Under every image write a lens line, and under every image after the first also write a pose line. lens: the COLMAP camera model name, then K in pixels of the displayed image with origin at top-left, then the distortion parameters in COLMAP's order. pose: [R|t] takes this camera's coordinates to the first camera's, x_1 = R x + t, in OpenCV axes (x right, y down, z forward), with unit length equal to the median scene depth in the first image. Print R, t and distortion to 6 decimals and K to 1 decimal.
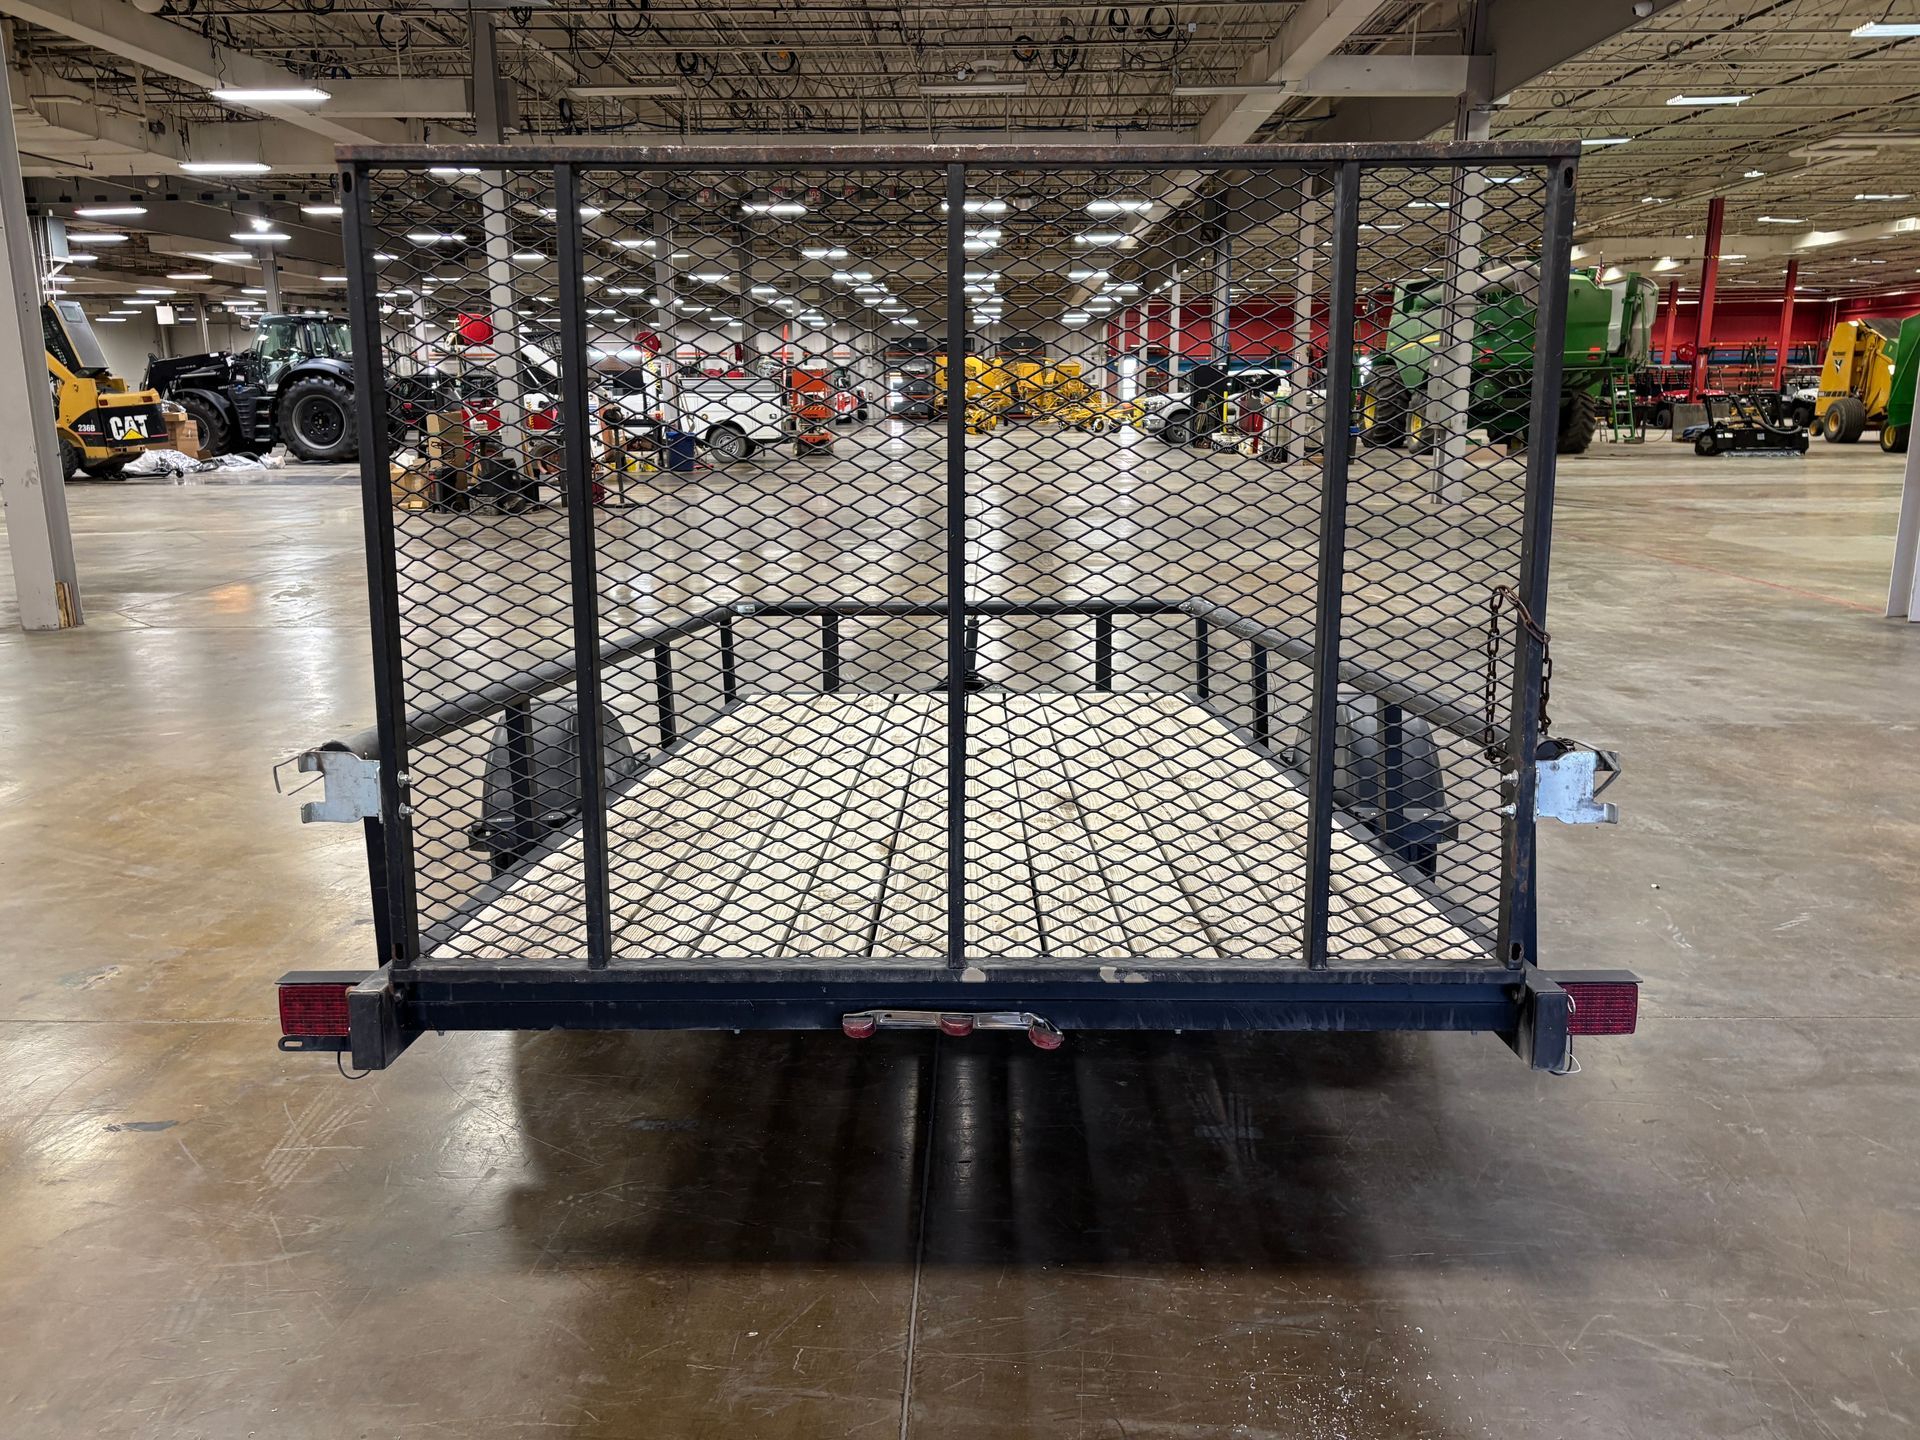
lens RADIAL K [[1439.6, 0, 958.2], [0, 1439.6, 722.1], [0, 0, 1]] dist [0.051790, -0.042832]
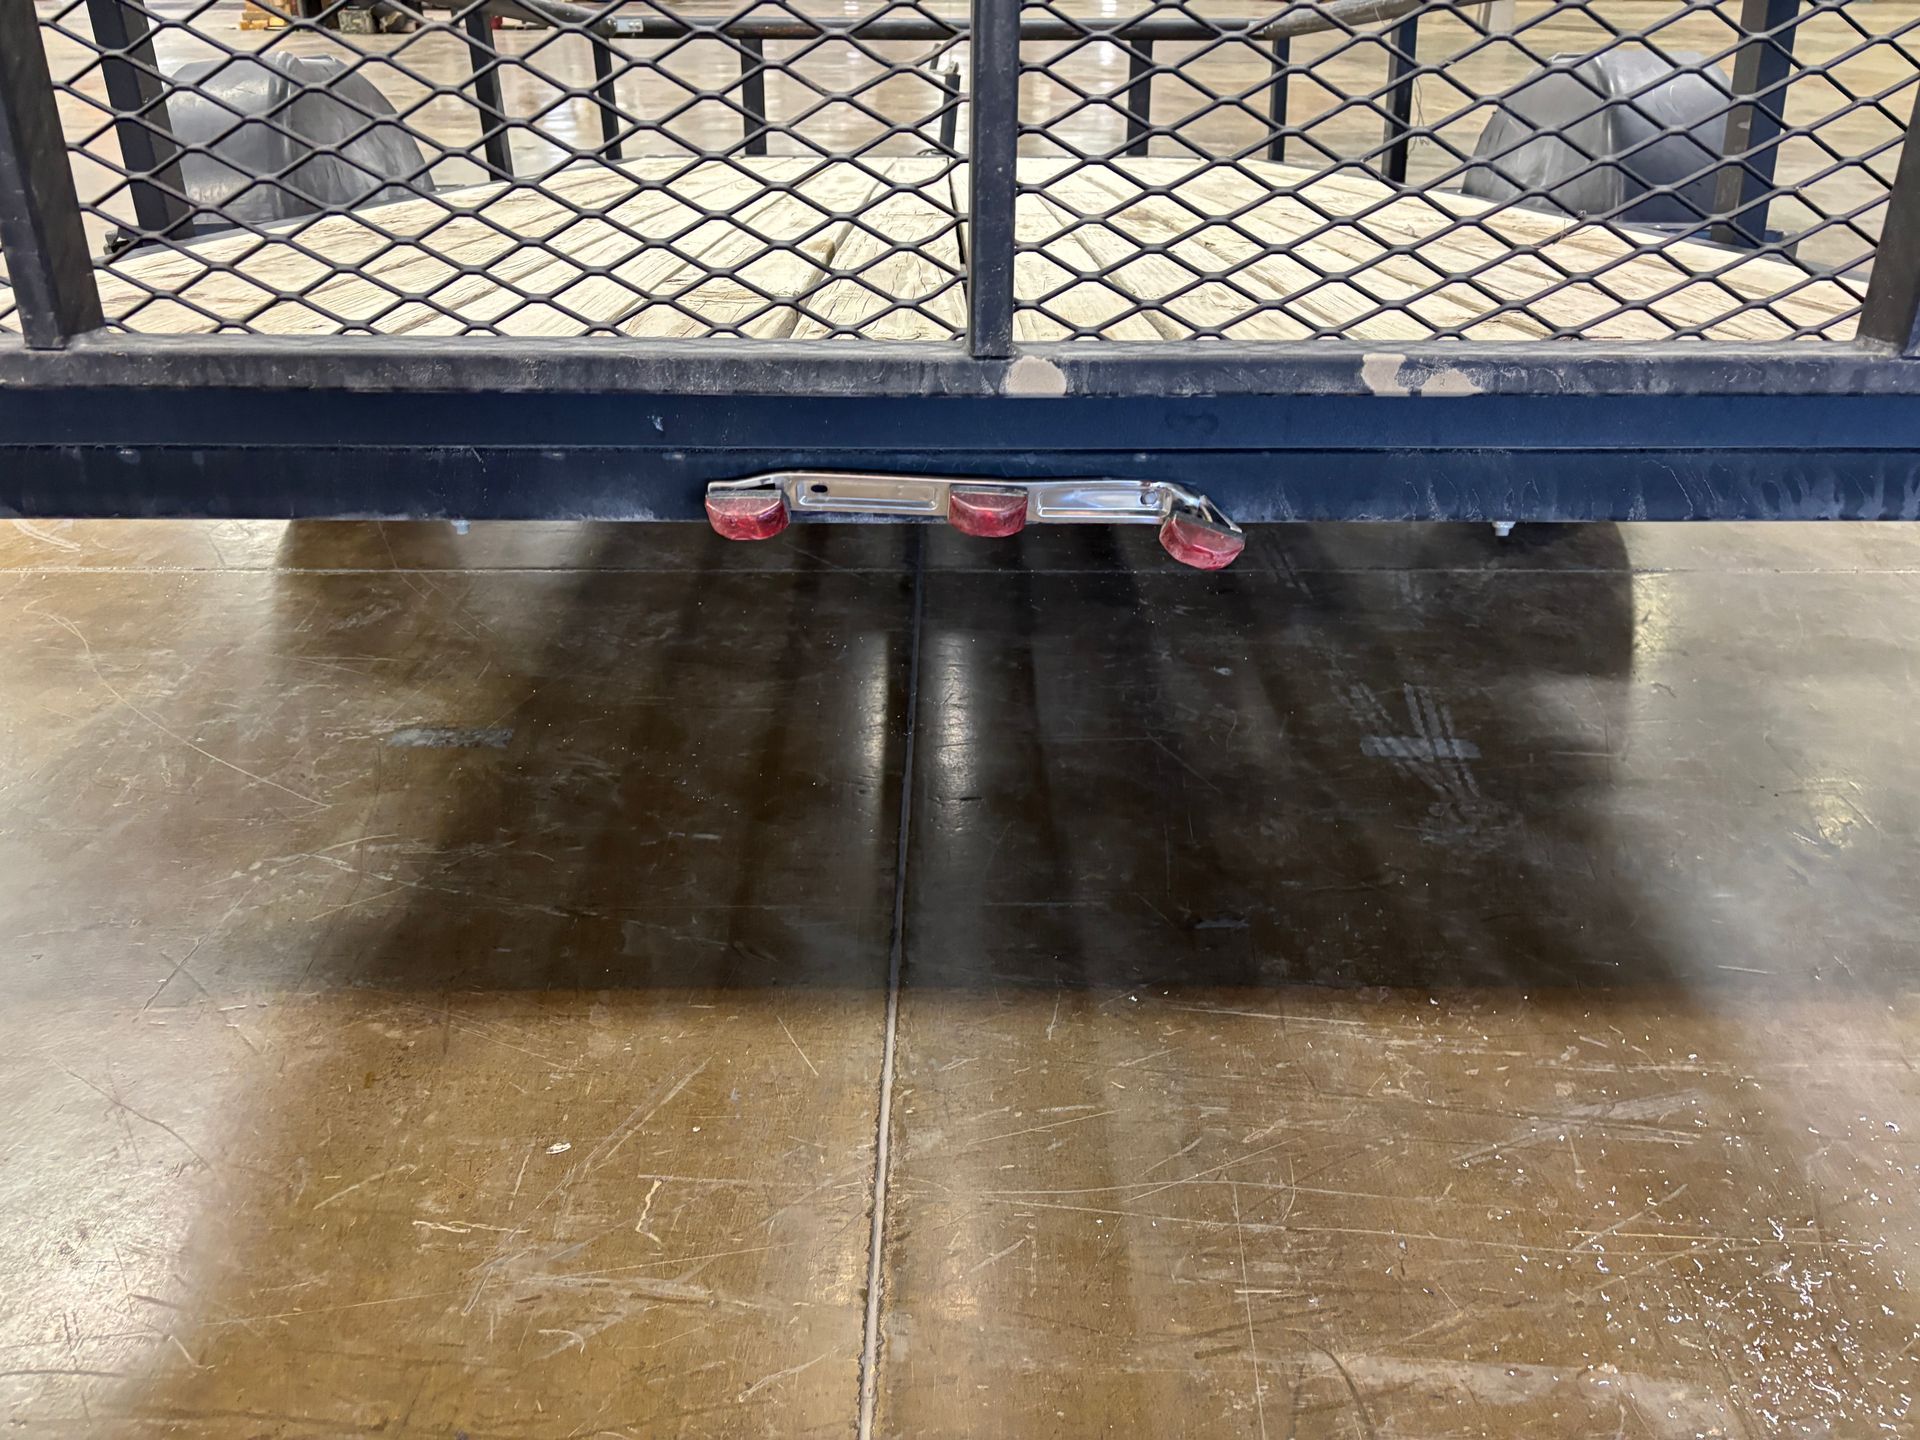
lens RADIAL K [[1439.6, 0, 958.2], [0, 1439.6, 722.1], [0, 0, 1]] dist [0.051790, -0.042832]
pose [[0.999682, -0.001572, 0.025172, -0.018433], [-0.005110, 0.964729, 0.263195, 0.150538], [-0.024698, -0.263240, 0.964414, 0.554575]]
